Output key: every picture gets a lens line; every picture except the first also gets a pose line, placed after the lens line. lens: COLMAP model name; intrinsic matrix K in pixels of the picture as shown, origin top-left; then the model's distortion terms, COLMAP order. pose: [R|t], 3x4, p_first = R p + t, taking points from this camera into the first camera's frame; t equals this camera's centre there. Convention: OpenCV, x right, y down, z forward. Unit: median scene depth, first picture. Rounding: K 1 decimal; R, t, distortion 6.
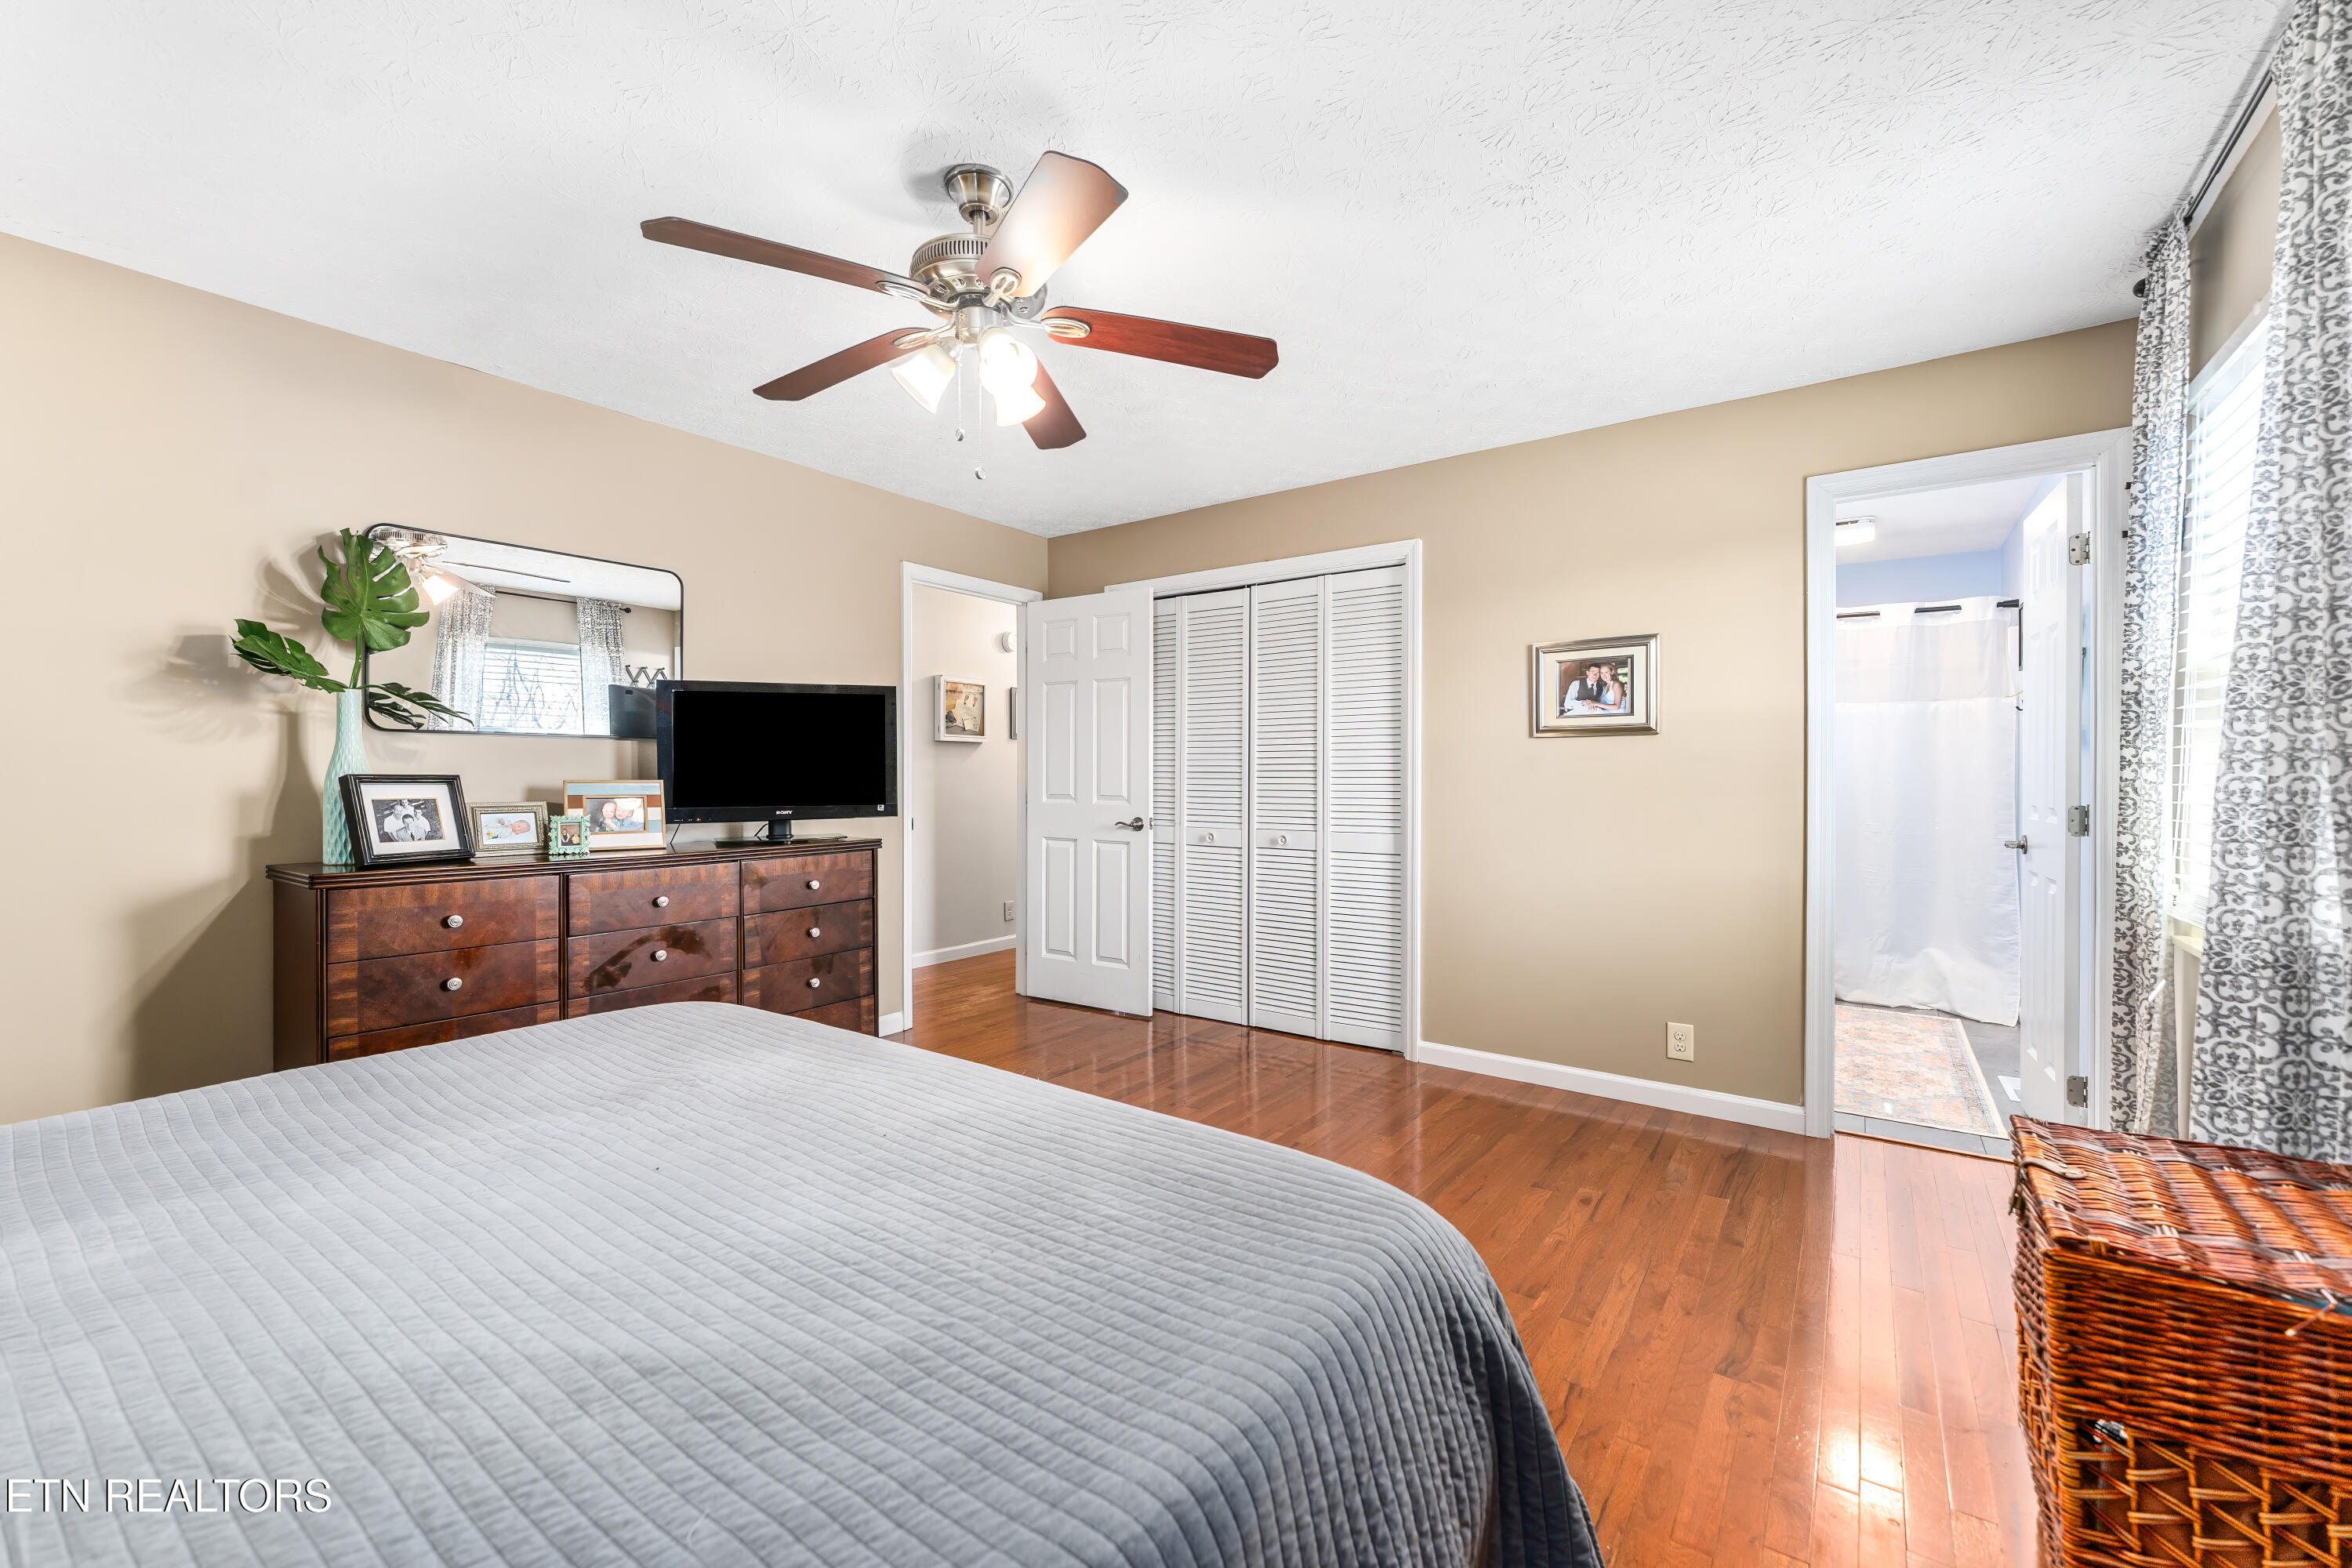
lens RADIAL K [[943.7, 0, 1183.1], [0, 943.7, 777.6], [0, 0, 1]] dist [-0.000174, 0.000027]
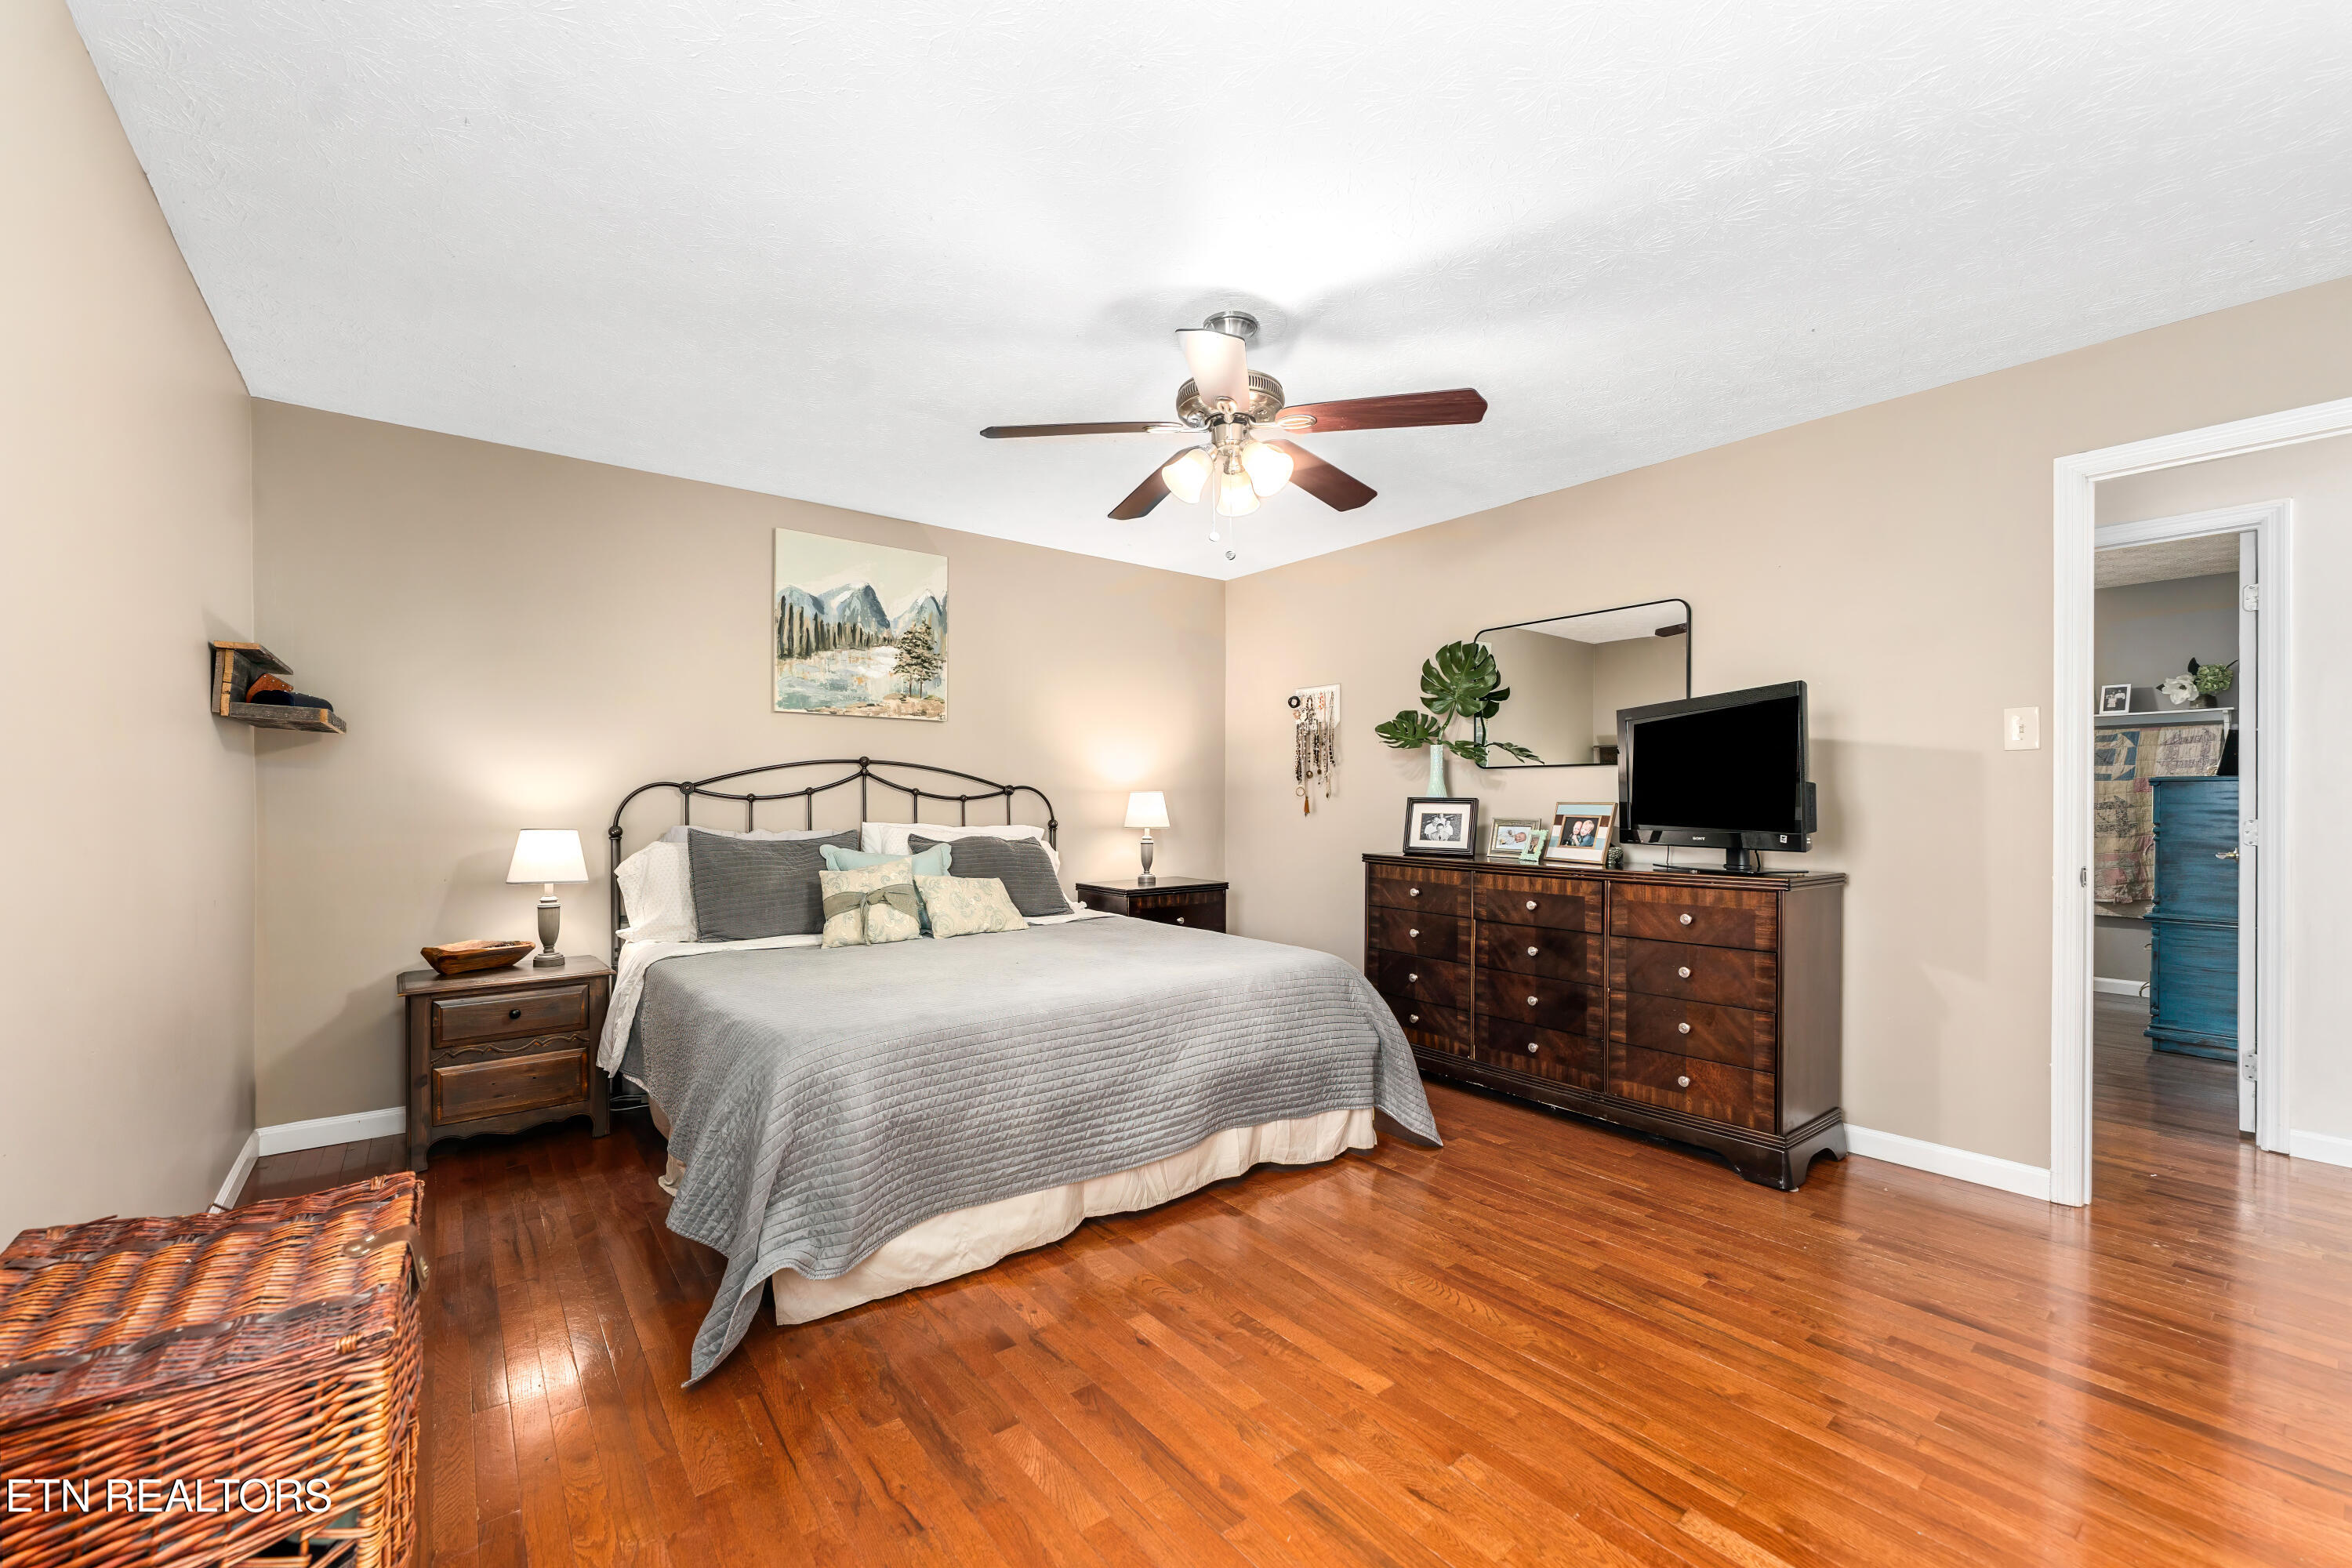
lens RADIAL K [[943.7, 0, 1183.1], [0, 943.7, 777.6], [0, 0, 1]] dist [-0.000174, 0.000027]
pose [[-0.266836, -0.017211, -0.963588, 0.653841], [0.001274, 0.999833, -0.018211, -0.007124], [0.963741, -0.006087, -0.266770, 0.834181]]
